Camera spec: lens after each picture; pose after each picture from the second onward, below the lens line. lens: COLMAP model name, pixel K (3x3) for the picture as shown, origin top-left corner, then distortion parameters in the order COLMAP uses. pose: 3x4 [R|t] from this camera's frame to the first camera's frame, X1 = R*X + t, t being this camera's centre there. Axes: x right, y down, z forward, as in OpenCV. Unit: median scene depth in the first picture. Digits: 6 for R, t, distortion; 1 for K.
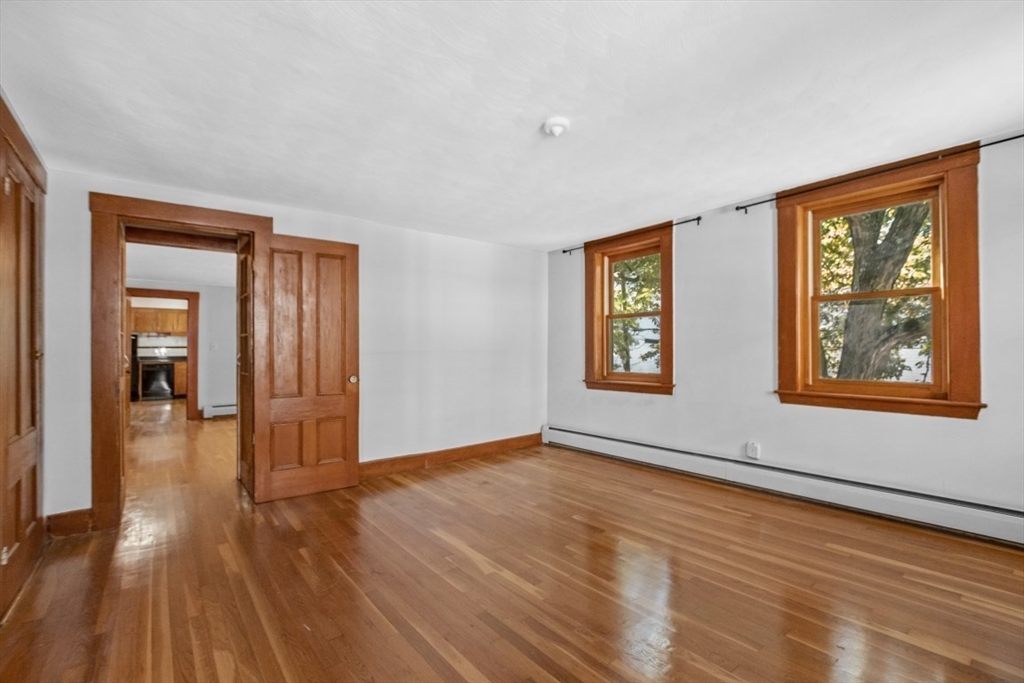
lens RADIAL K [[446.8, 0, 512.5], [0, 446.8, 348.0], [0, 0, 1]] dist [-0.000987, 0.000569]
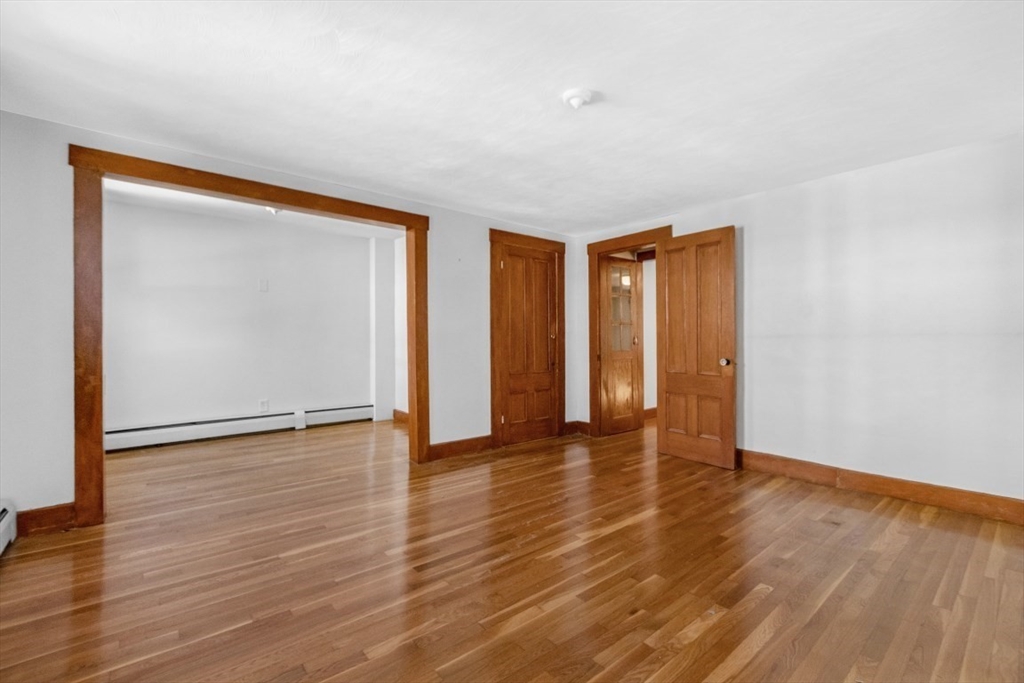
lens RADIAL K [[446.8, 0, 514.2], [0, 446.8, 339.8], [0, 0, 1]] dist [-0.000987, 0.000569]
pose [[0.019968, 0.008365, -0.999766, 0.582207], [0.007223, 0.999938, 0.008510, 0.007756], [0.999775, -0.007391, 0.019906, 0.465201]]
